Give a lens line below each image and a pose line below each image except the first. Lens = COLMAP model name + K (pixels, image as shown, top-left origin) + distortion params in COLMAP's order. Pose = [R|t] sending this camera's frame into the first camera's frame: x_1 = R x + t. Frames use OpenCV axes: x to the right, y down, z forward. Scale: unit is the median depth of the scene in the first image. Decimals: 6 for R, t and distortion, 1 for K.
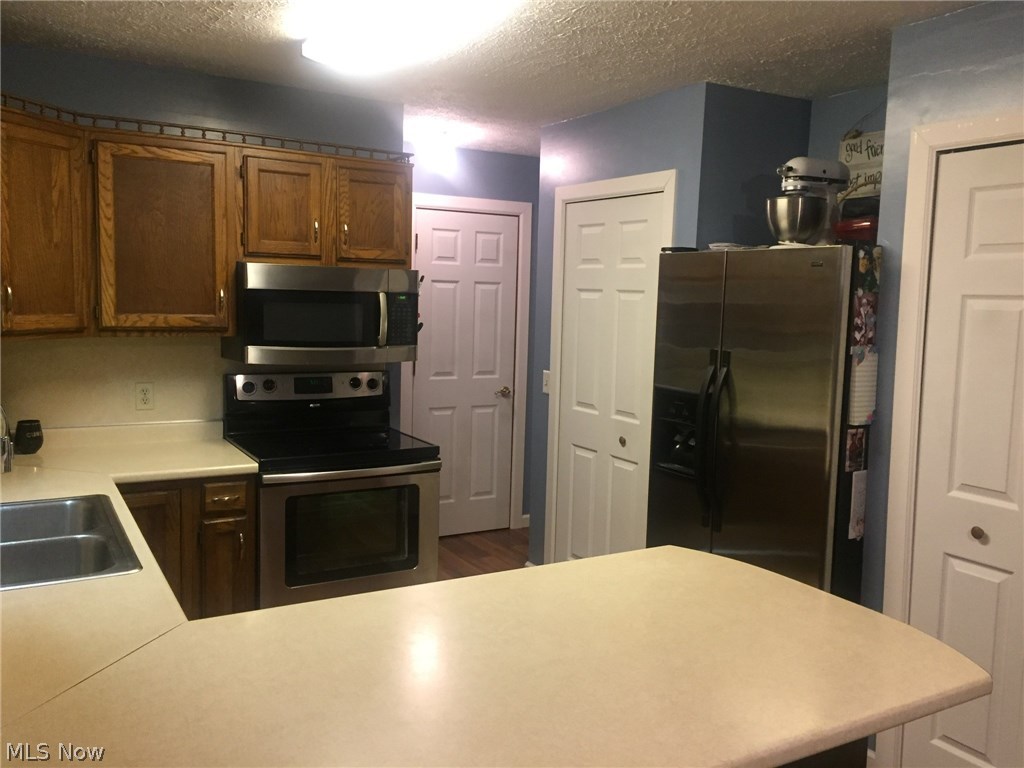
lens RADIAL K [[858.9, 0, 512.0], [0, 858.9, 384.0], [0, 0, 1]] dist [0.041328, -0.007316]
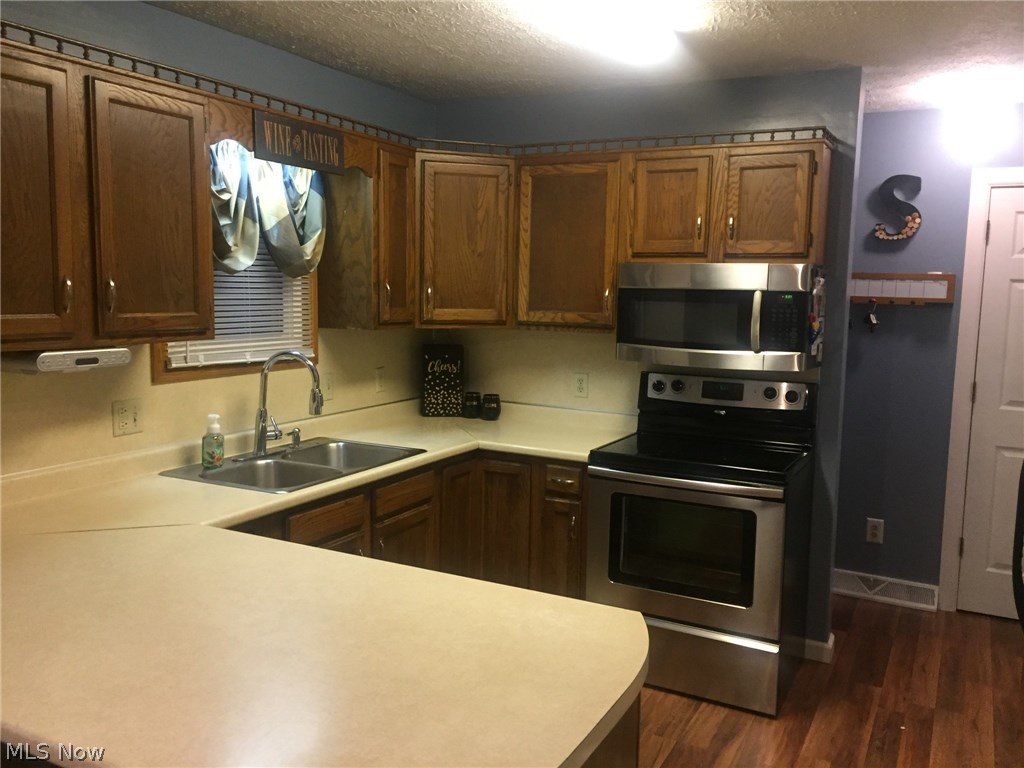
lens RADIAL K [[879.4, 0, 512.0], [0, 879.4, 384.0], [0, 0, 1]] dist [0.091252, -0.121271]
pose [[0.533391, 0.080055, -0.842072, 0.520555], [-0.096926, 0.994739, 0.033174, -0.017762], [0.840297, 0.063924, 0.538344, 0.319953]]
